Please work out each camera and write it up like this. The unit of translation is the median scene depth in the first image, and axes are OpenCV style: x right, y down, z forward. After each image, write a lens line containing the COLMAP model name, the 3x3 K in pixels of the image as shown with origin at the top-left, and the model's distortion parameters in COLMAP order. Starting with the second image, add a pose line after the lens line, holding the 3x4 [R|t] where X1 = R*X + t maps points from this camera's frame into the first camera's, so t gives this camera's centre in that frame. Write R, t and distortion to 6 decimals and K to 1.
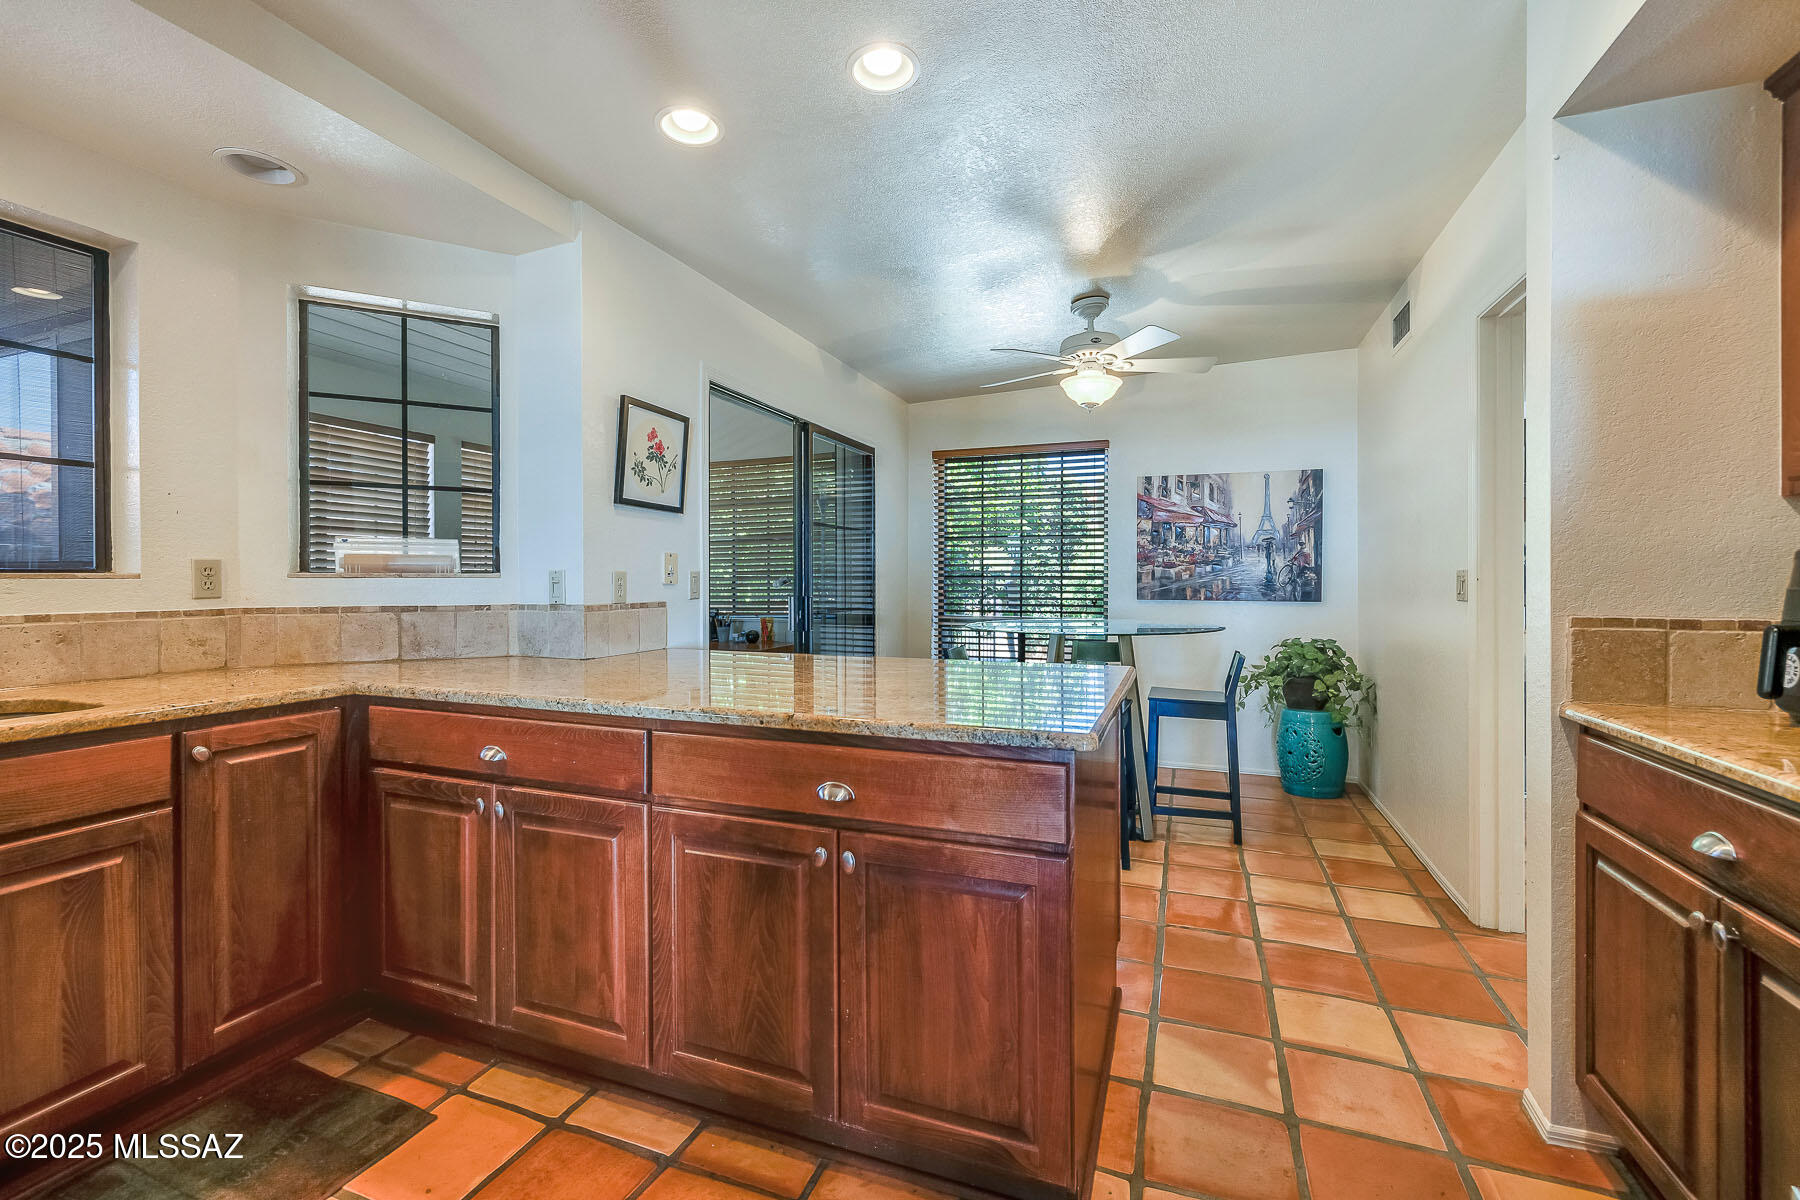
lens RADIAL K [[749.7, 0, 897.1], [0, 749.7, 587.6], [0, 0, 1]] dist [0.000848, 0.000169]
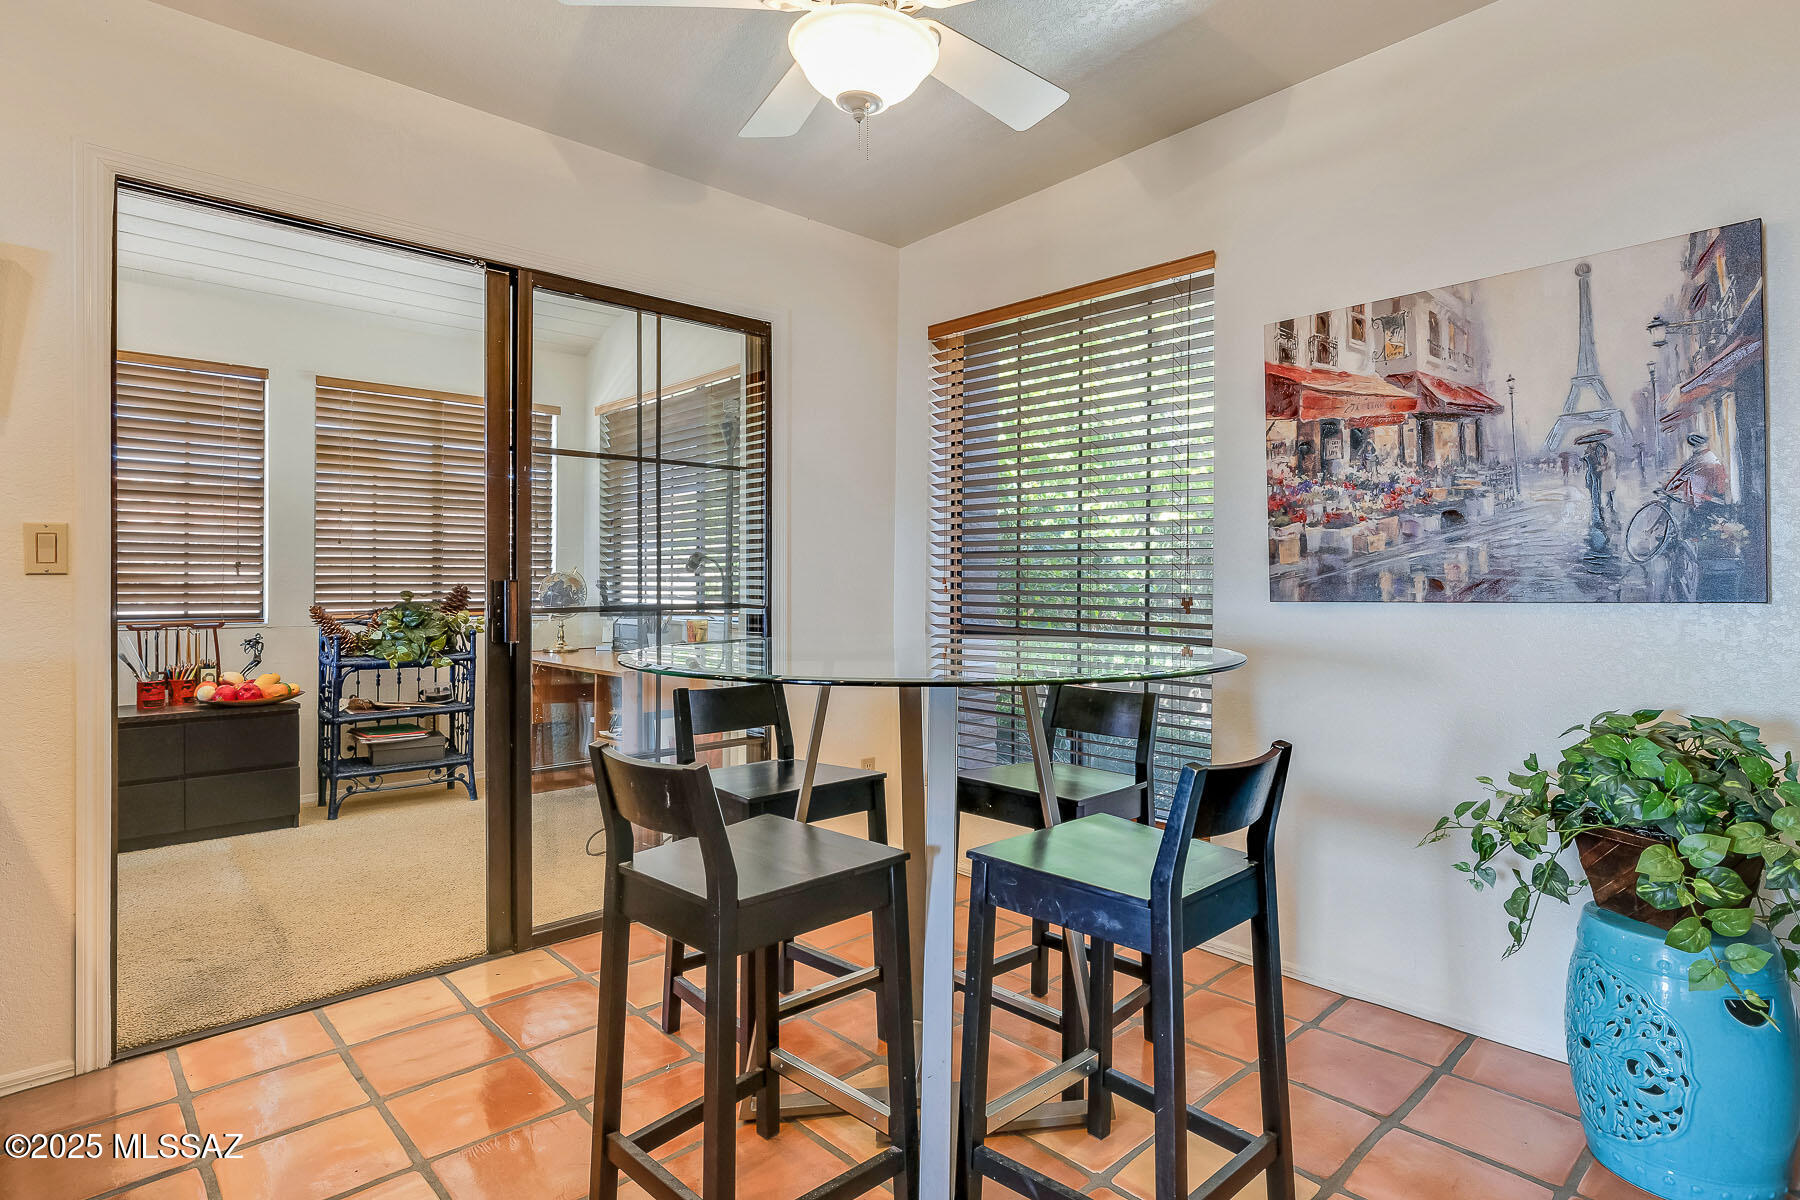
lens RADIAL K [[949.7, 0, 900.6], [0, 949.7, 591.5], [0, 0, 1]] dist [-0.002228, -0.000325]
pose [[0.906757, 0.008249, -0.421573, 0.378658], [-0.007937, 0.999965, 0.002496, 0.012277], [0.421579, 0.001083, 0.906791, 0.426575]]
